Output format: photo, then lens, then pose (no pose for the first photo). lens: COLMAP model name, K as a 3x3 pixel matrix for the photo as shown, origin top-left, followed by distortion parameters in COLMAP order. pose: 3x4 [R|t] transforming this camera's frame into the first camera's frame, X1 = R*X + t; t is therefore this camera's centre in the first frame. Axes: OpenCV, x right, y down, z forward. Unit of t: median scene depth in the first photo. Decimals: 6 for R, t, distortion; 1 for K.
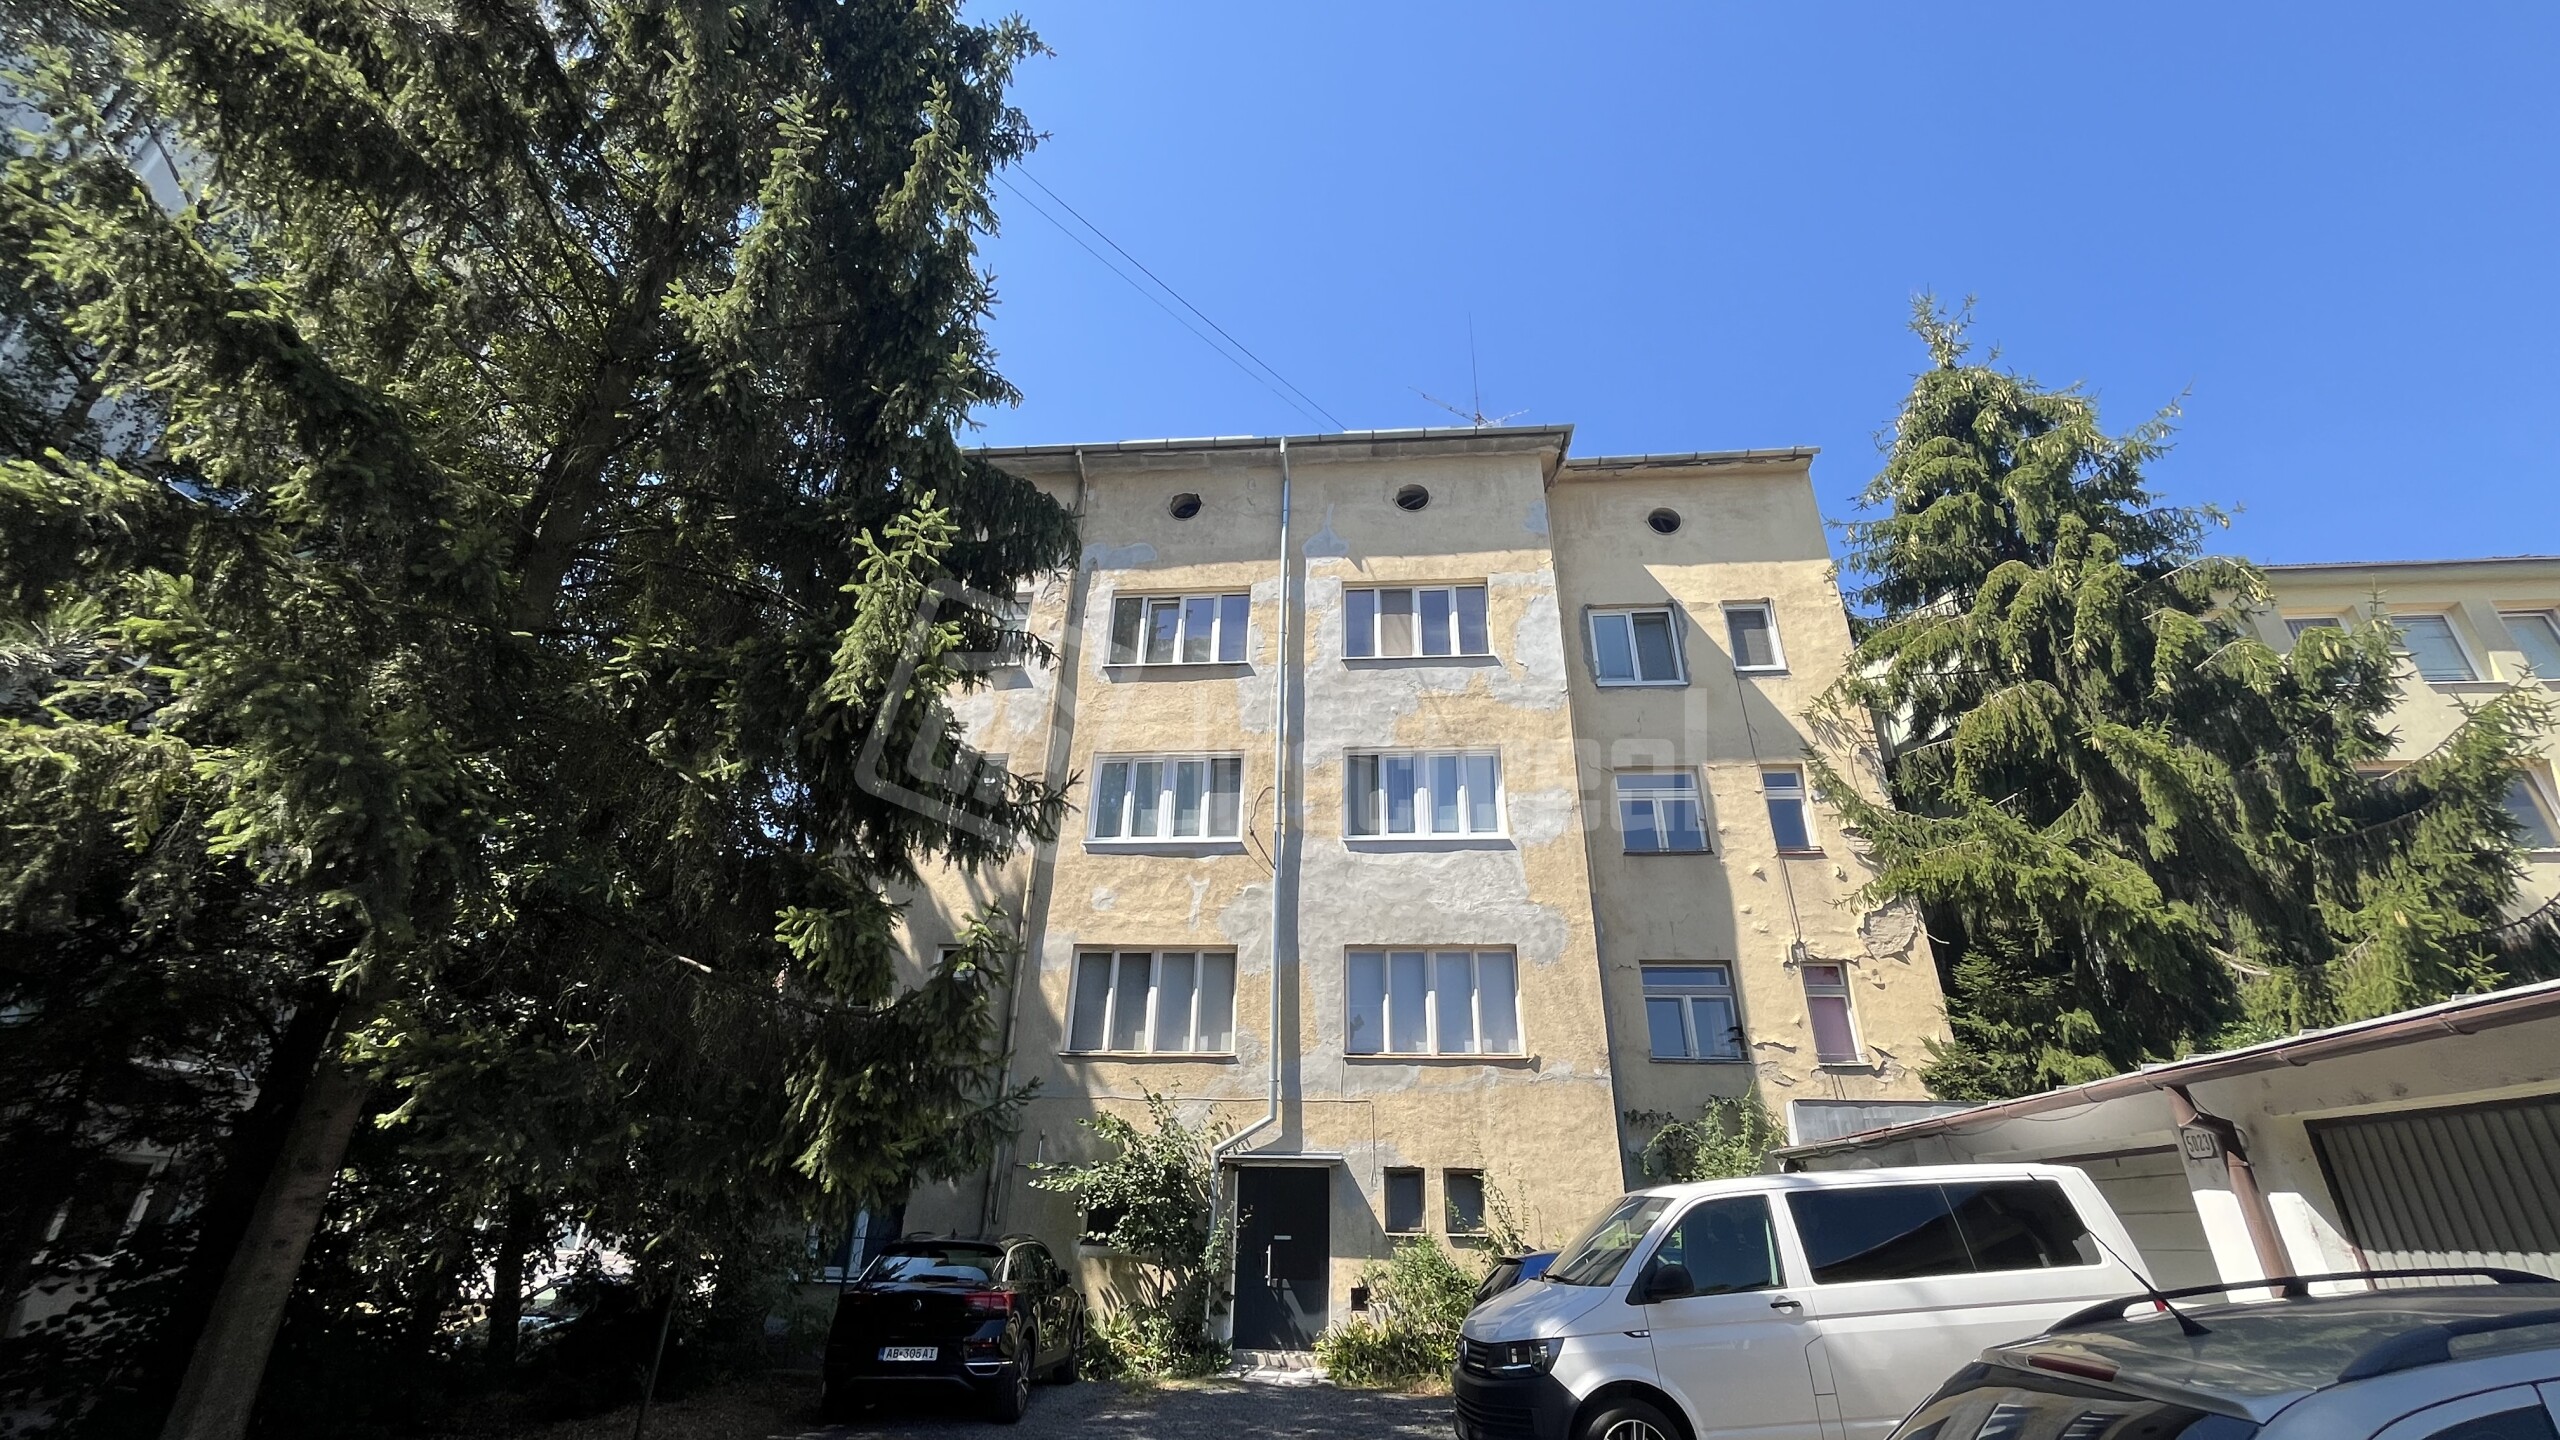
lens RADIAL K [[1037.1, 0, 1280.0], [0, 1037.1, 720.0], [0, 0, 1]] dist [0.000637, -0.000050]
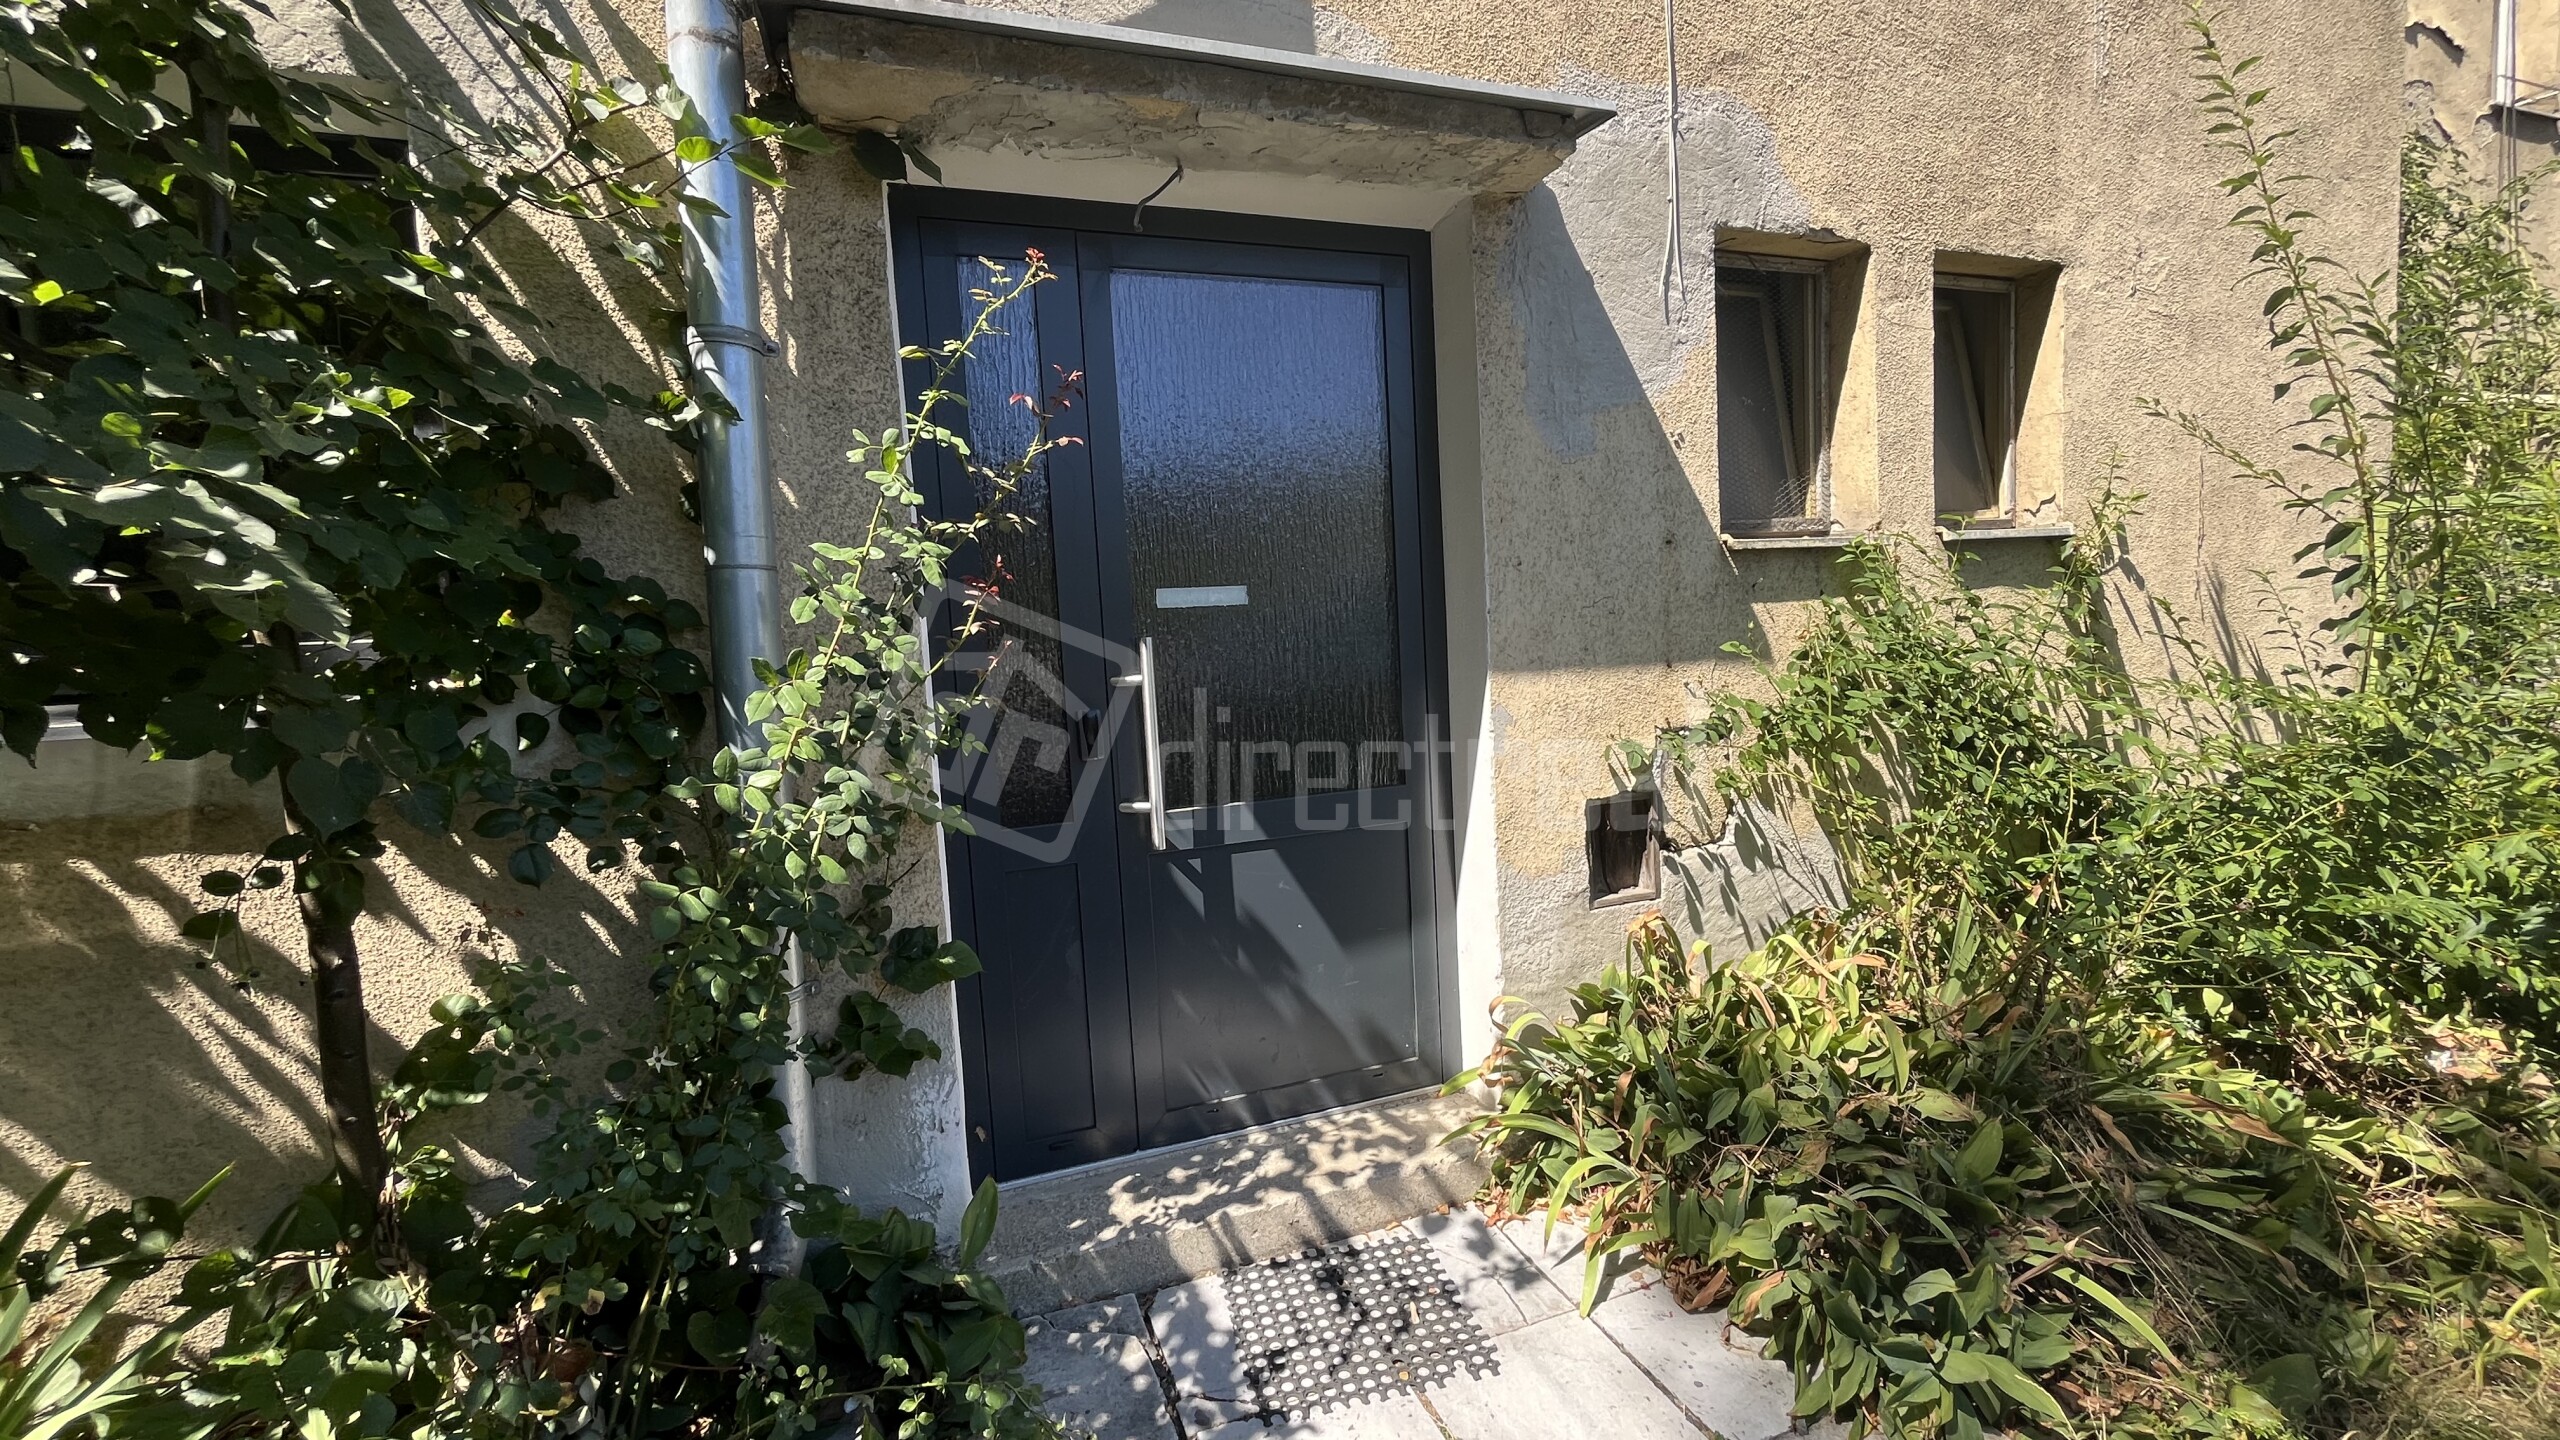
lens RADIAL K [[1037.1, 0, 1280.0], [0, 1037.1, 720.0], [0, 0, 1]] dist [0.000637, -0.000050]
pose [[0.897568, -0.109470, 0.427070, -0.064329], [-0.118794, 0.872804, 0.473394, 0.442087], [-0.424570, -0.475636, 0.770396, 0.870275]]
